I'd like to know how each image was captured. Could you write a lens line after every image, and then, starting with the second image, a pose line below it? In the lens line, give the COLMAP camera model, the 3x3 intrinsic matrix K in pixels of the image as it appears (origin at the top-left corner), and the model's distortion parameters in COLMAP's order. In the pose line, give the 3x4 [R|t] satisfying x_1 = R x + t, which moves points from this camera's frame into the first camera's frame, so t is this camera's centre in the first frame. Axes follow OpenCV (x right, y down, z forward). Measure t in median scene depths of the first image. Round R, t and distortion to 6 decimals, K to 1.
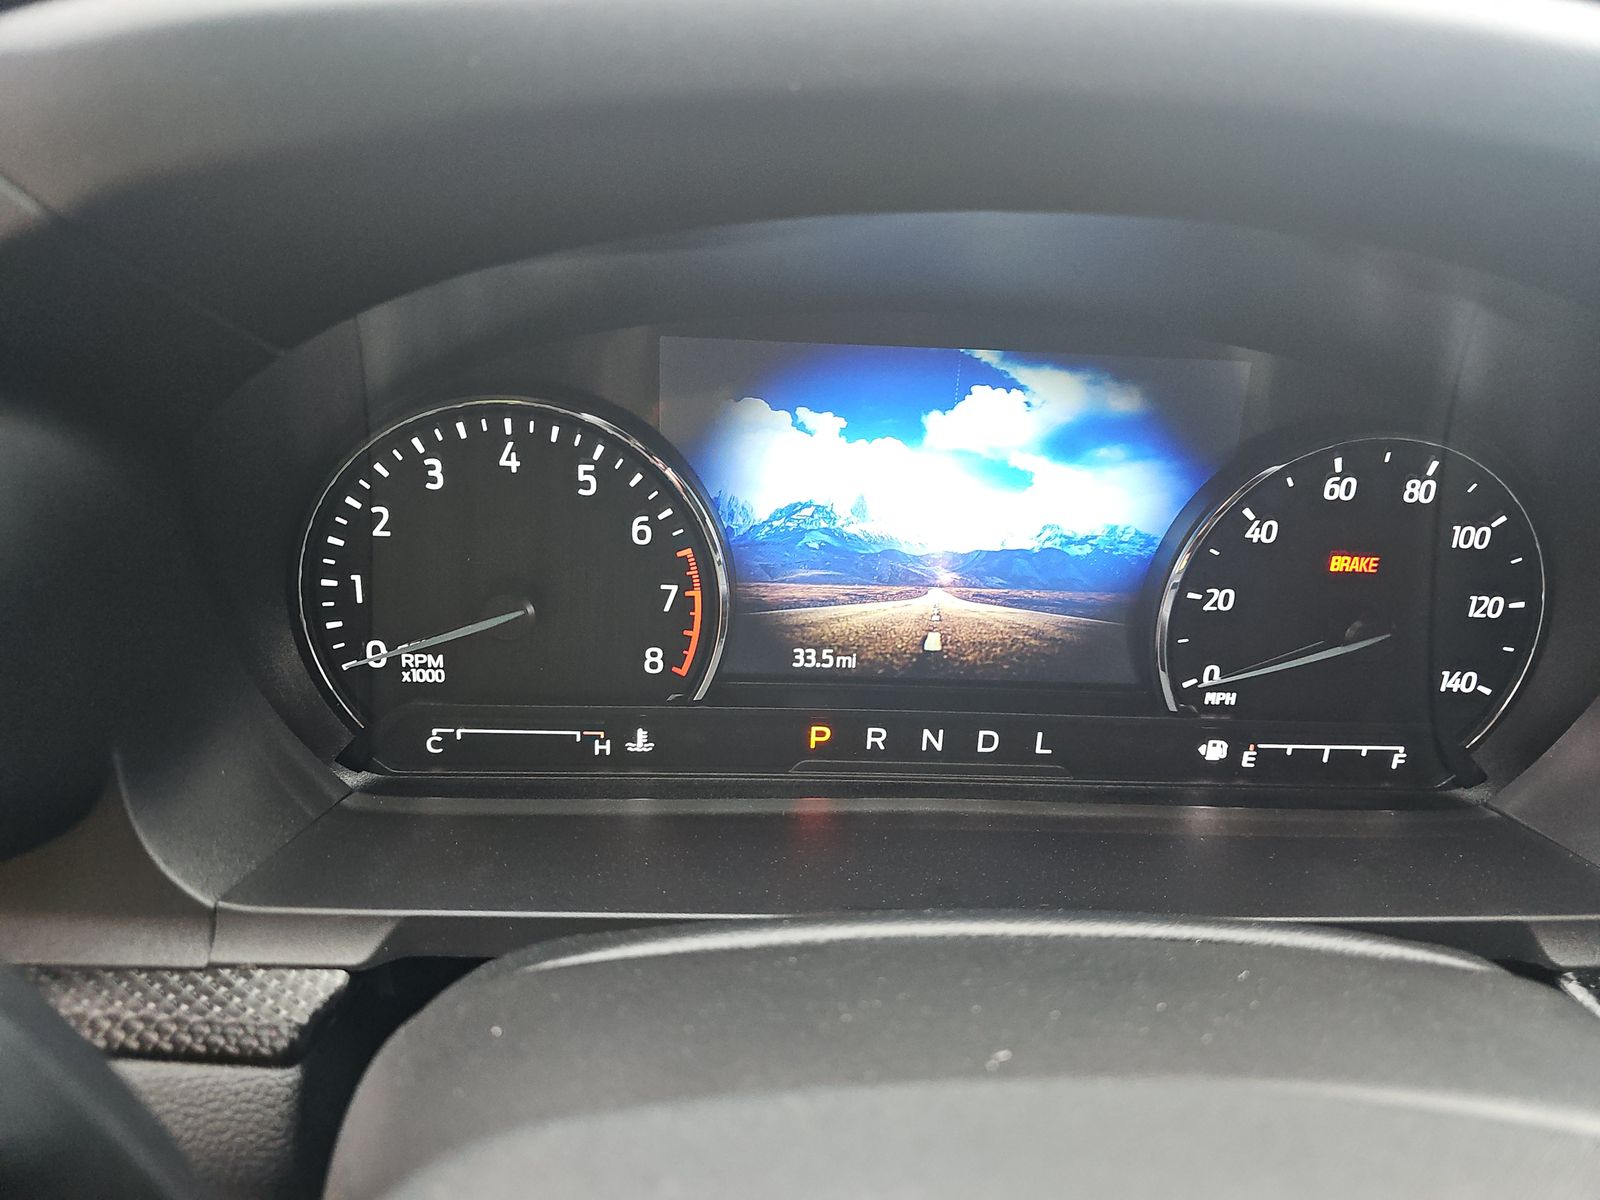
lens RADIAL K [[1059.0, 0, 791.5], [0, 1059.0, 582.6], [0, 0, 1]] dist [0.037376, -0.012197]
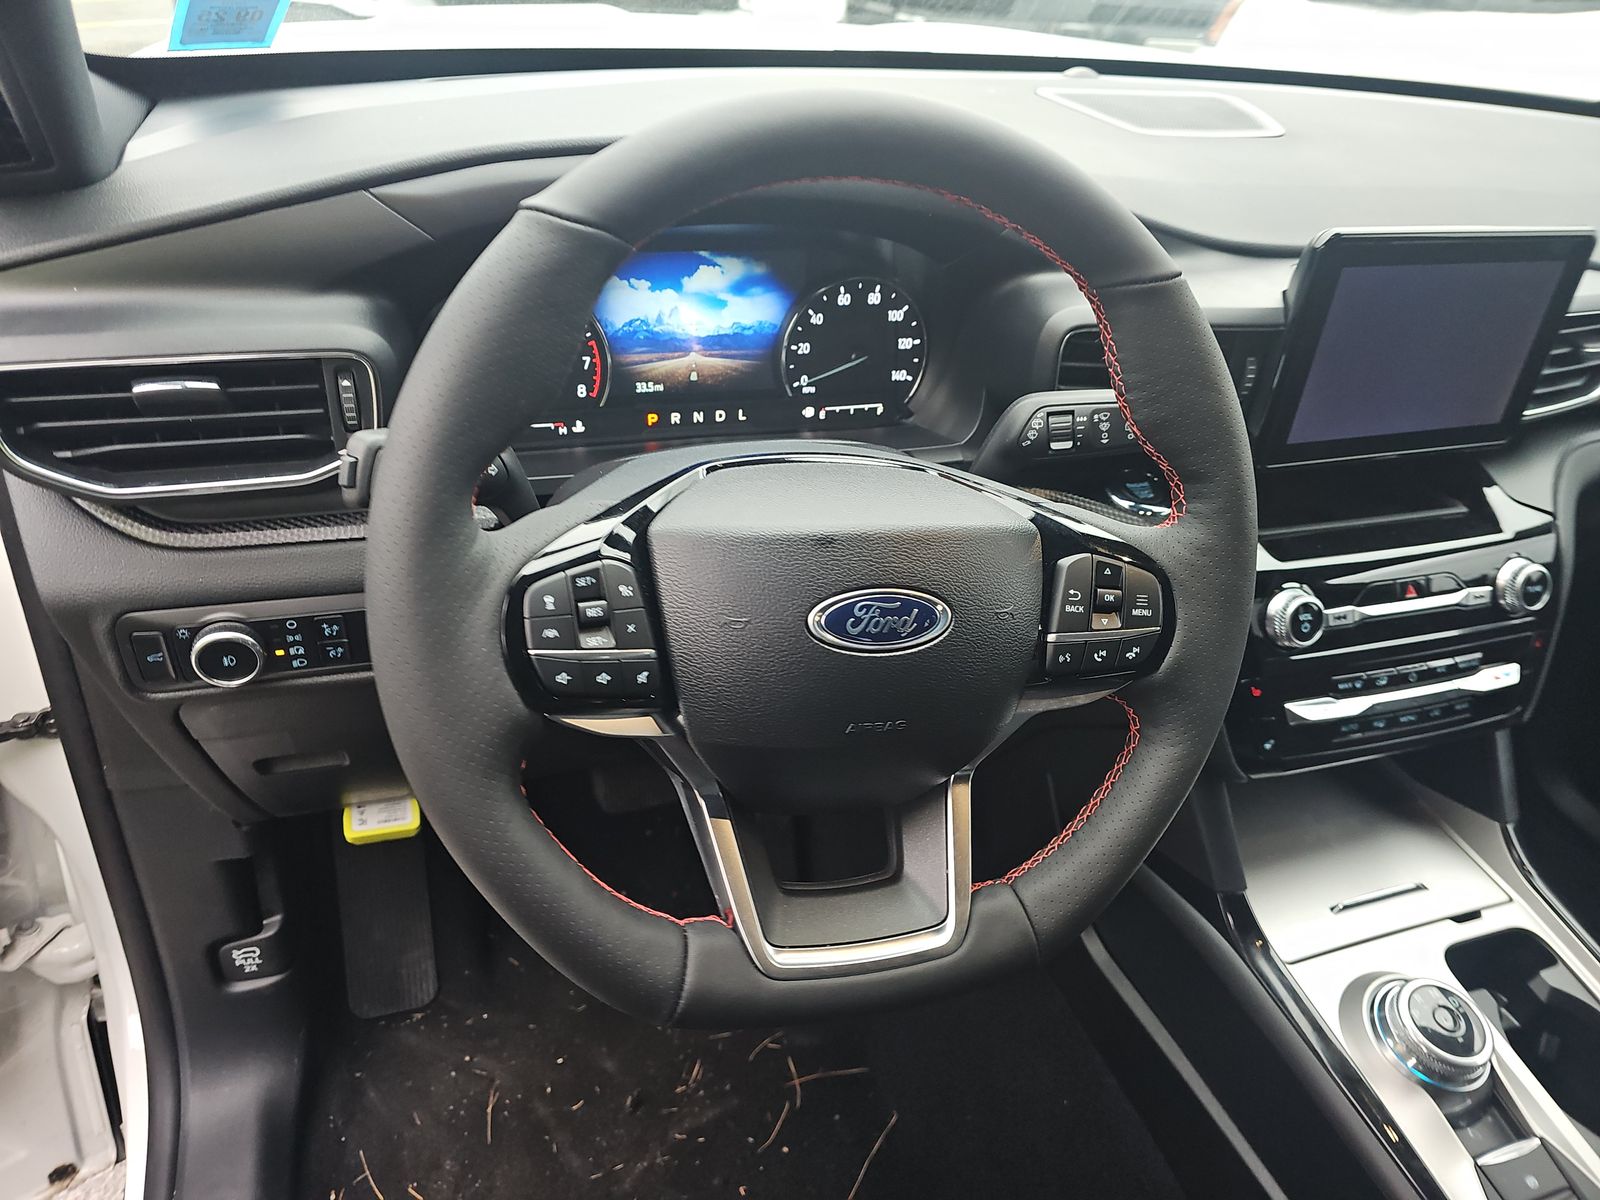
lens RADIAL K [[1059.0, 0, 793.4], [0, 1059.0, 598.8], [0, 0, 1]] dist [0.037376, -0.012197]
pose [[0.956141, -0.135835, 0.259508, -0.353153], [0.092210, 0.980509, 0.173489, 0.159240], [-0.278016, -0.141951, 0.950030, -1.460679]]
